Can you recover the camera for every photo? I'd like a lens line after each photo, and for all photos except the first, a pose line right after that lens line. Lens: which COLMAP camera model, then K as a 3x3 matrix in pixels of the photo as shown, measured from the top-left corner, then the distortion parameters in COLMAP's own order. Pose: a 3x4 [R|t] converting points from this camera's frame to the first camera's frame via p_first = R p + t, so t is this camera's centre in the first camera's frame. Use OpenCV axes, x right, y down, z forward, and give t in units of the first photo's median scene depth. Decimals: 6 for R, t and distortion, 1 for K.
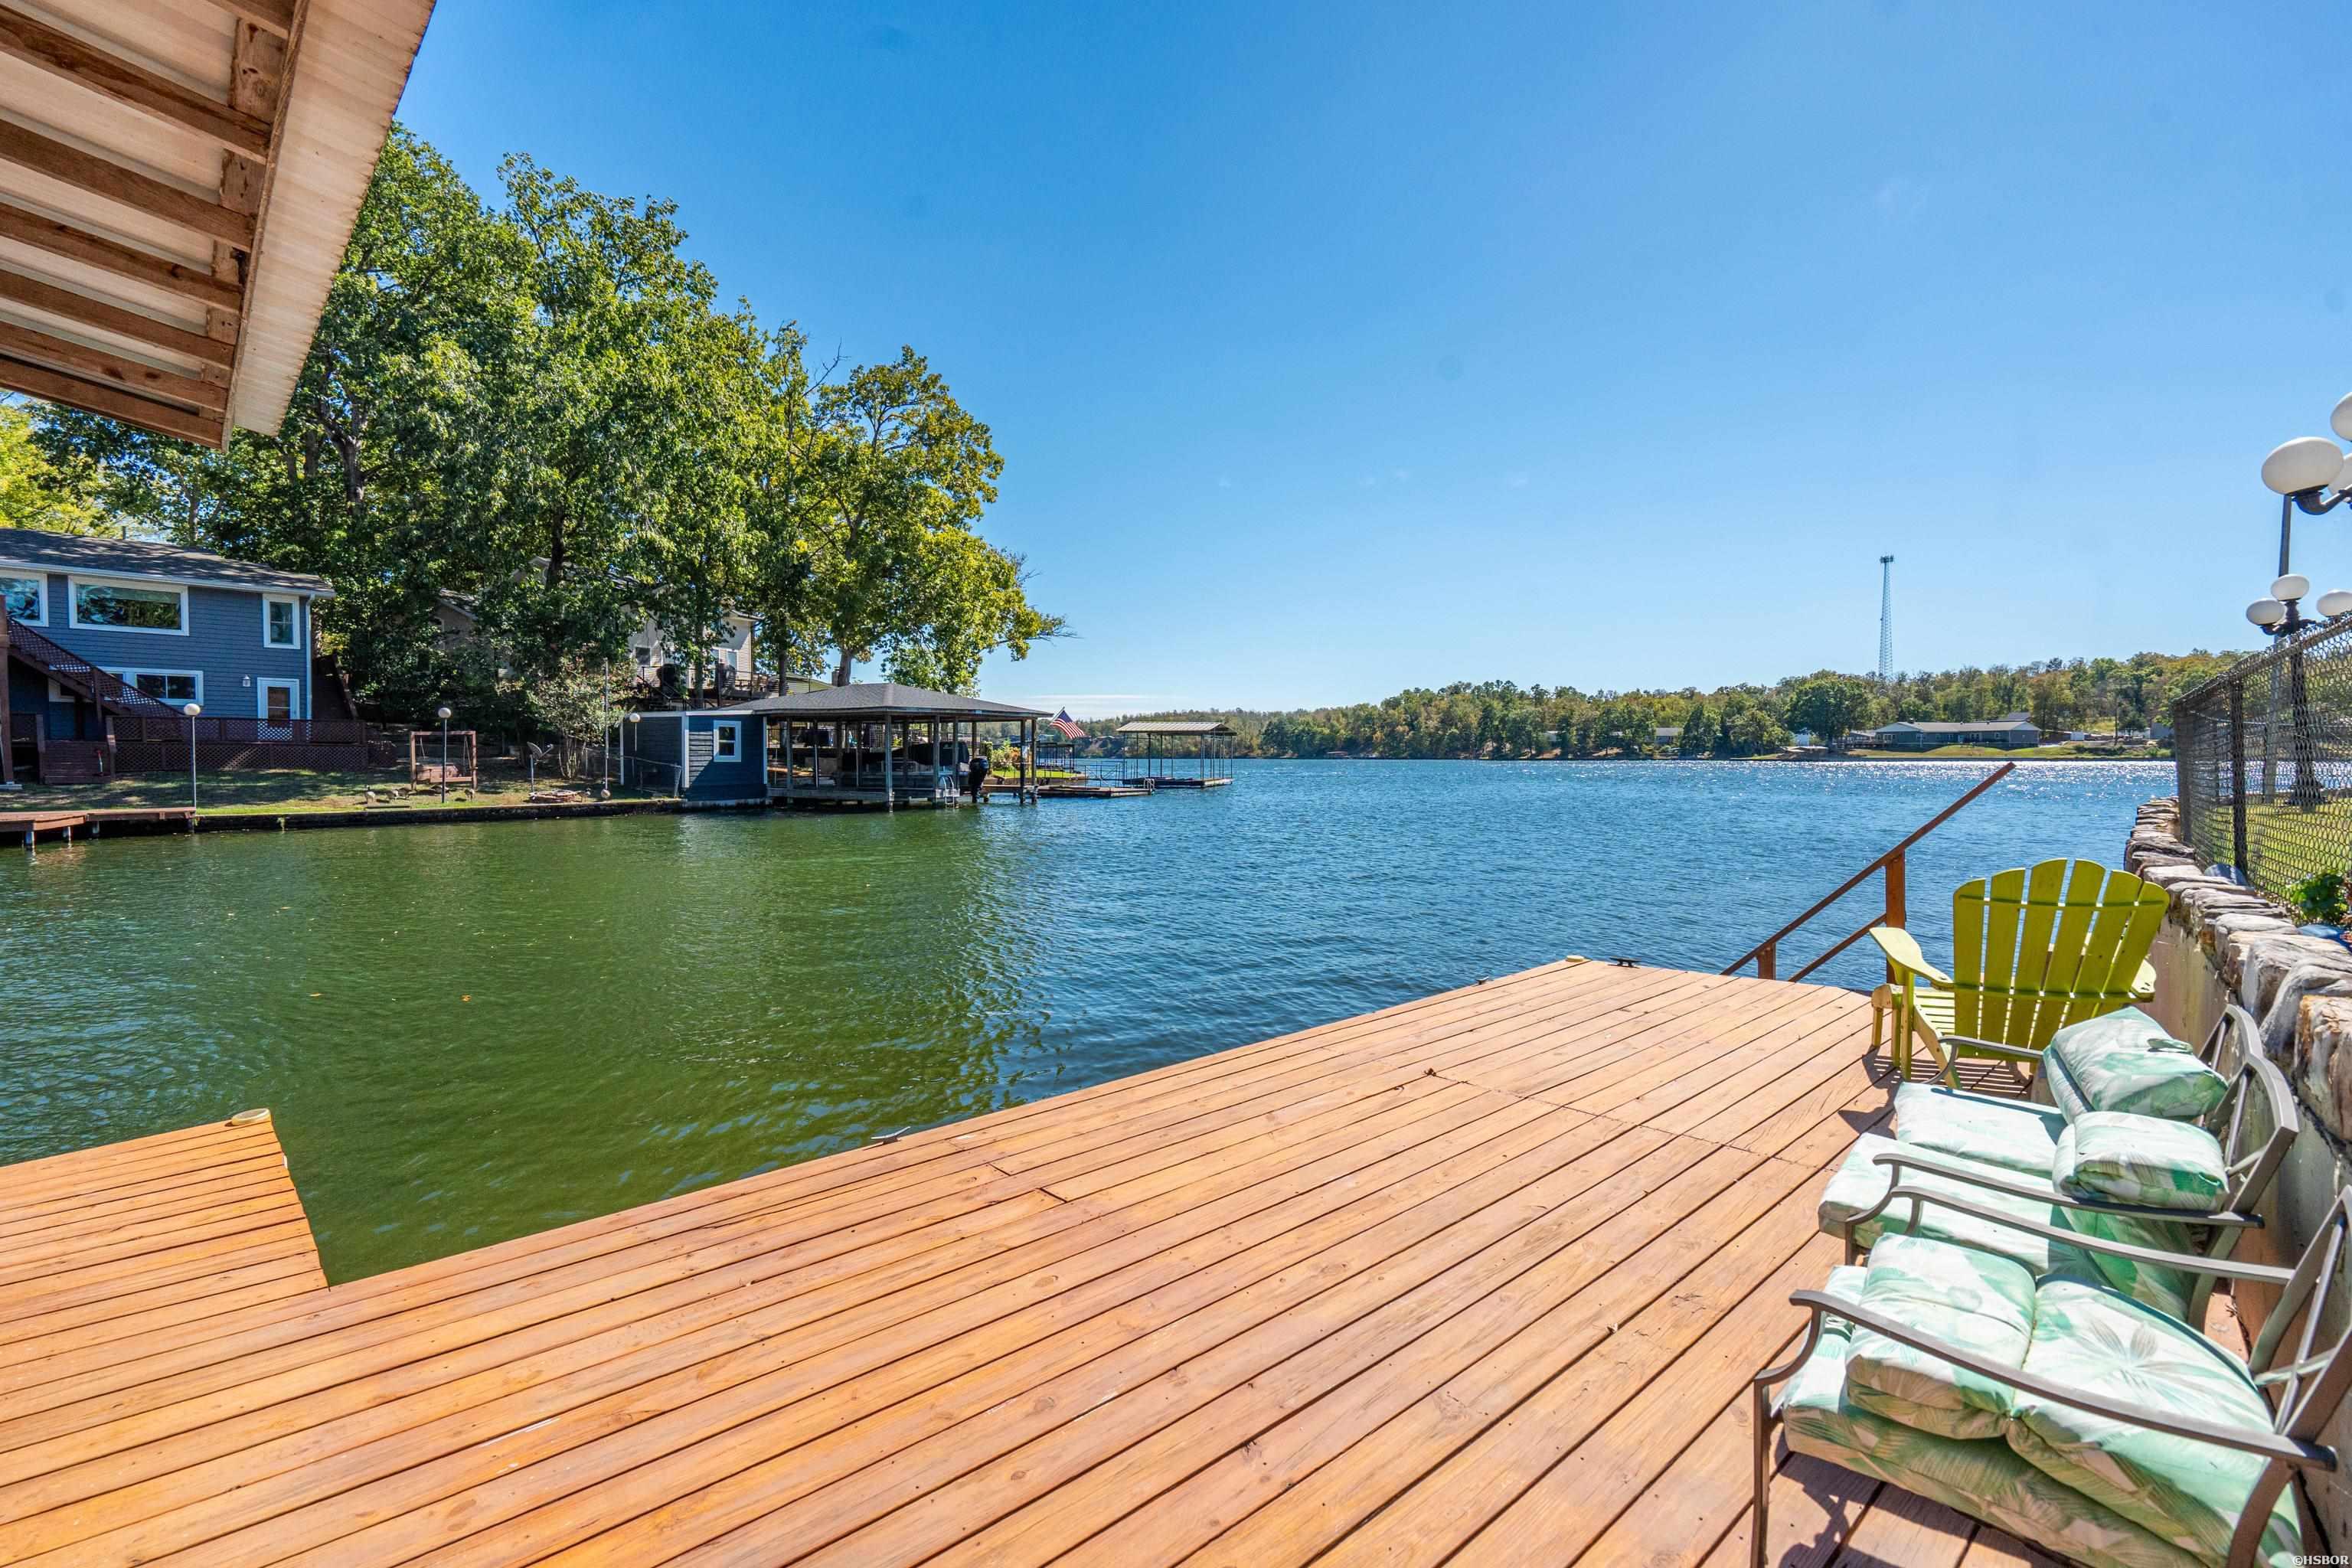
lens RADIAL K [[1073.4, 0, 1165.3], [0, 1073.4, 781.8], [0, 0, 1]] dist [0.000138, 0.000145]
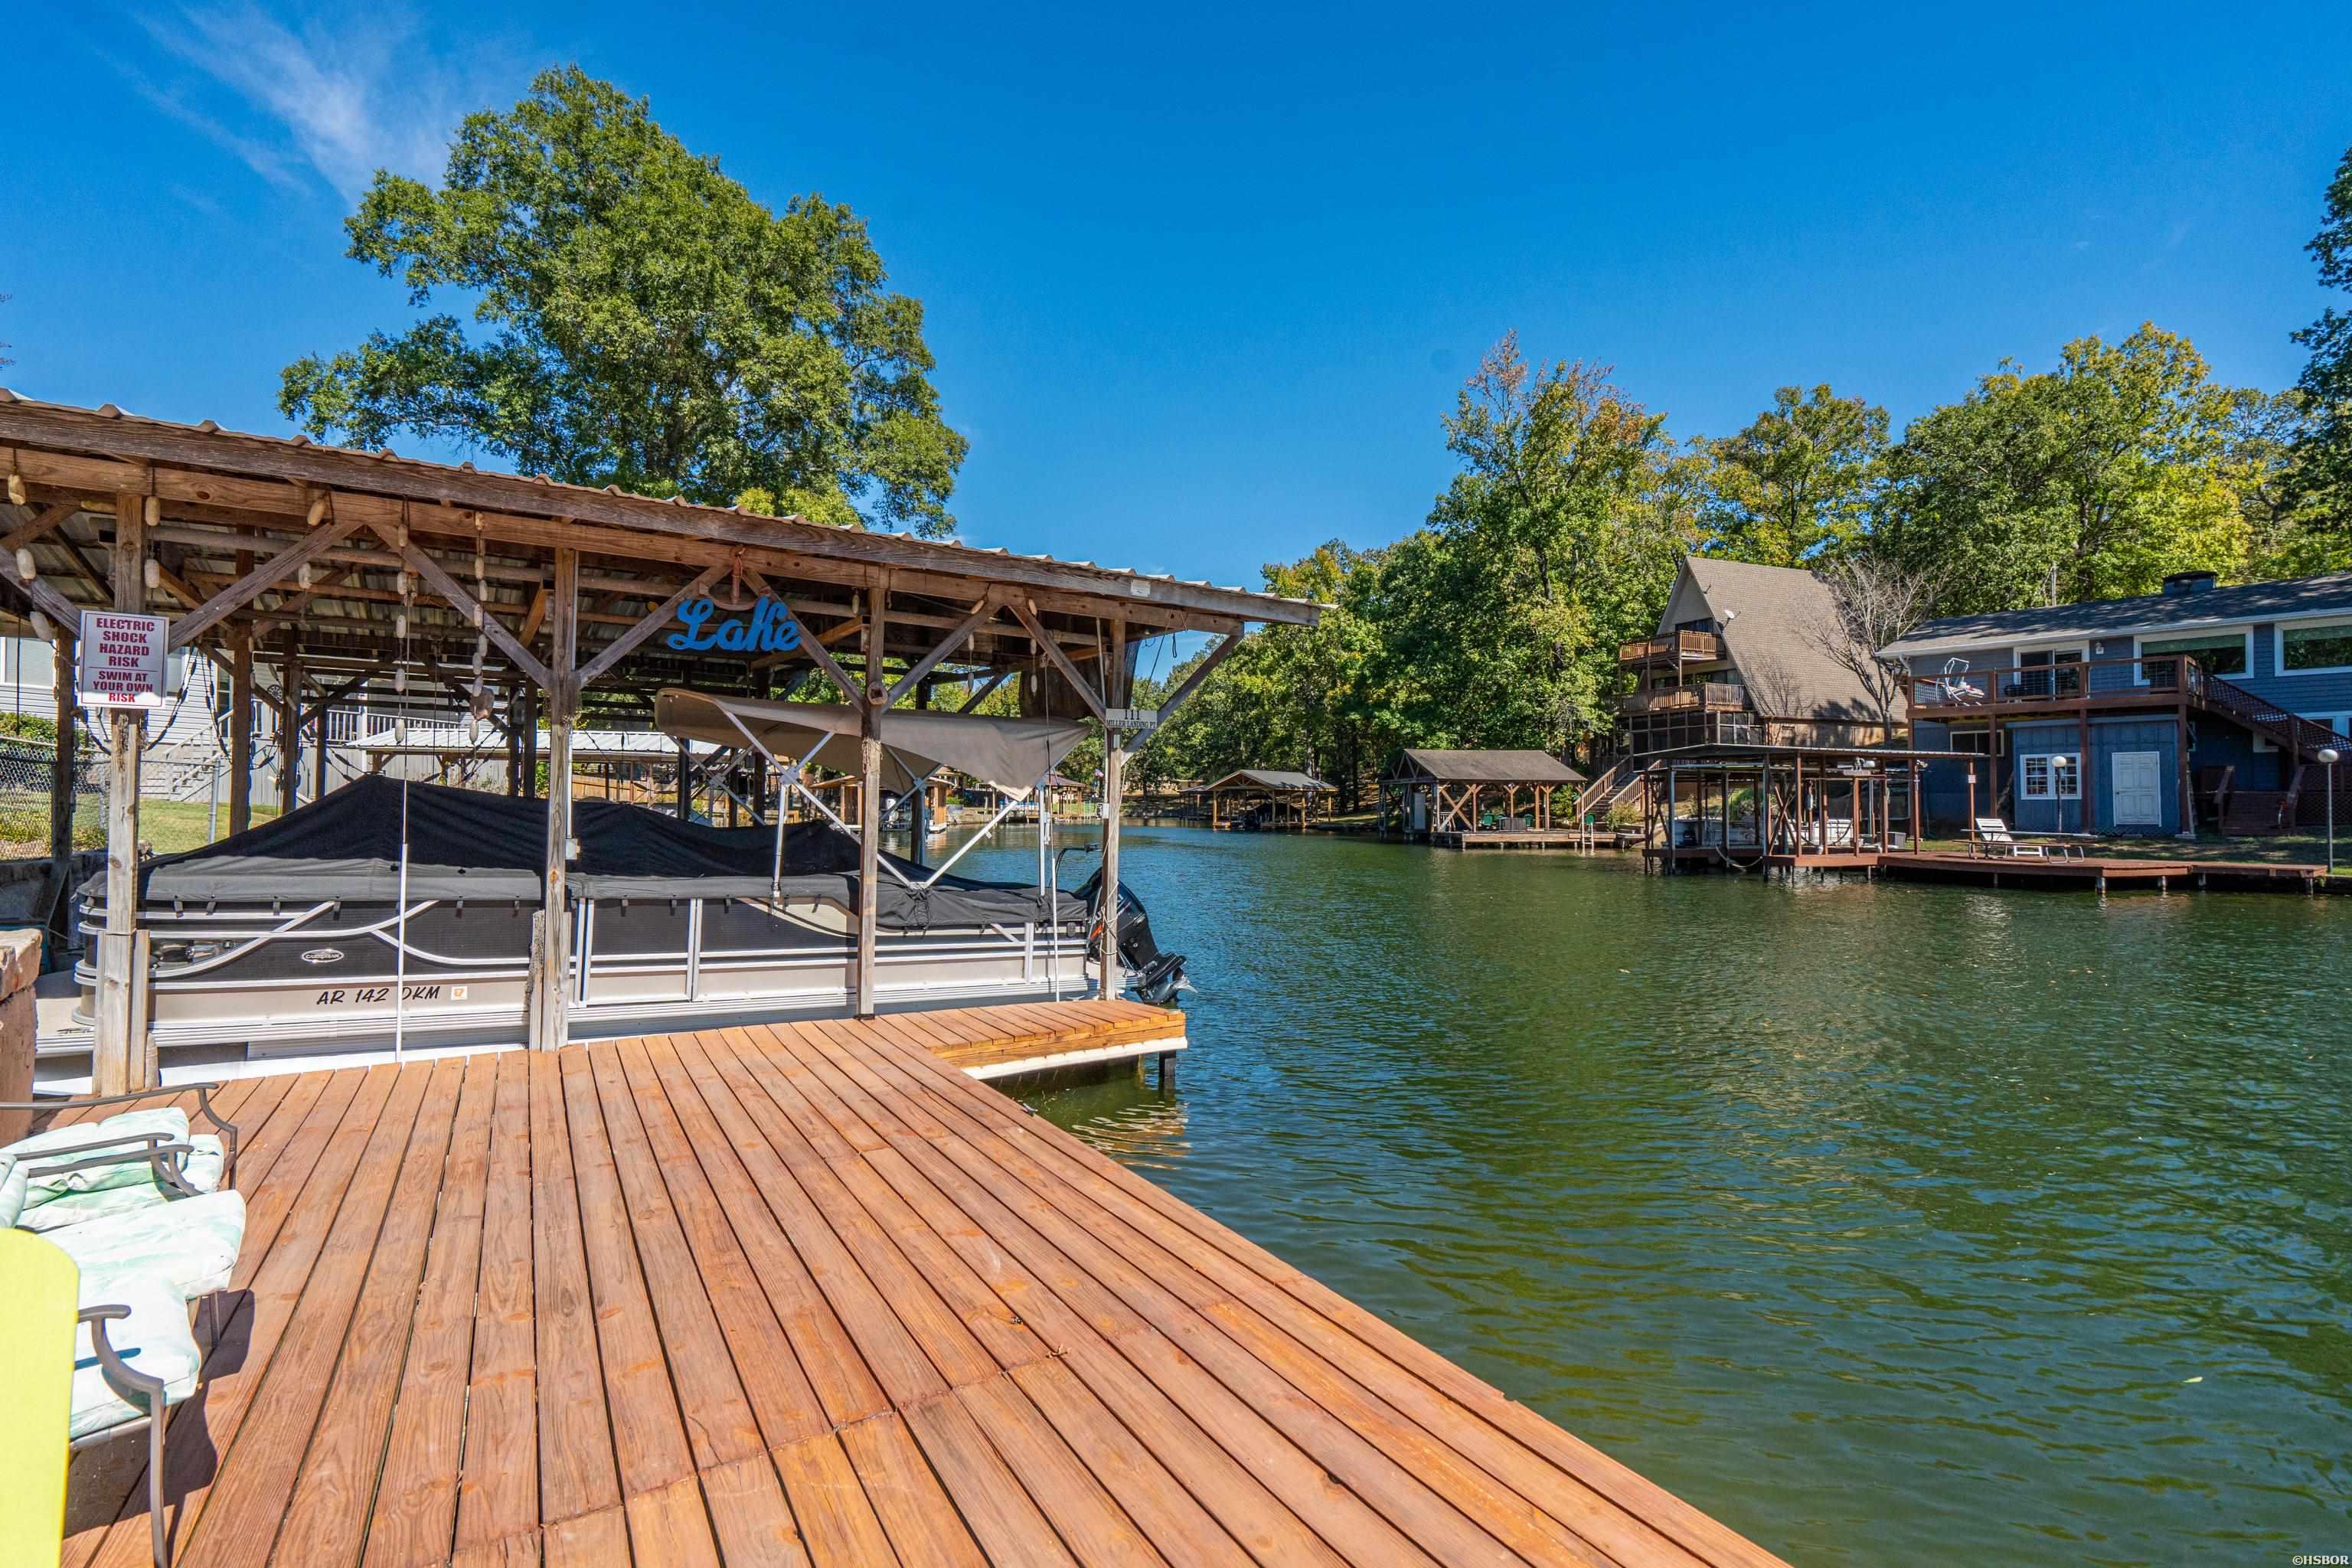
lens RADIAL K [[1092.9, 0, 1176.0], [0, 1092.9, 784.0], [0, 0, 1]] dist [0.001189, 0.000395]
pose [[-0.191705, -0.016290, -0.981317, 1.009604], [-0.025493, 0.999608, -0.011613, -0.054239], [0.981121, 0.022791, -0.192045, 1.402545]]
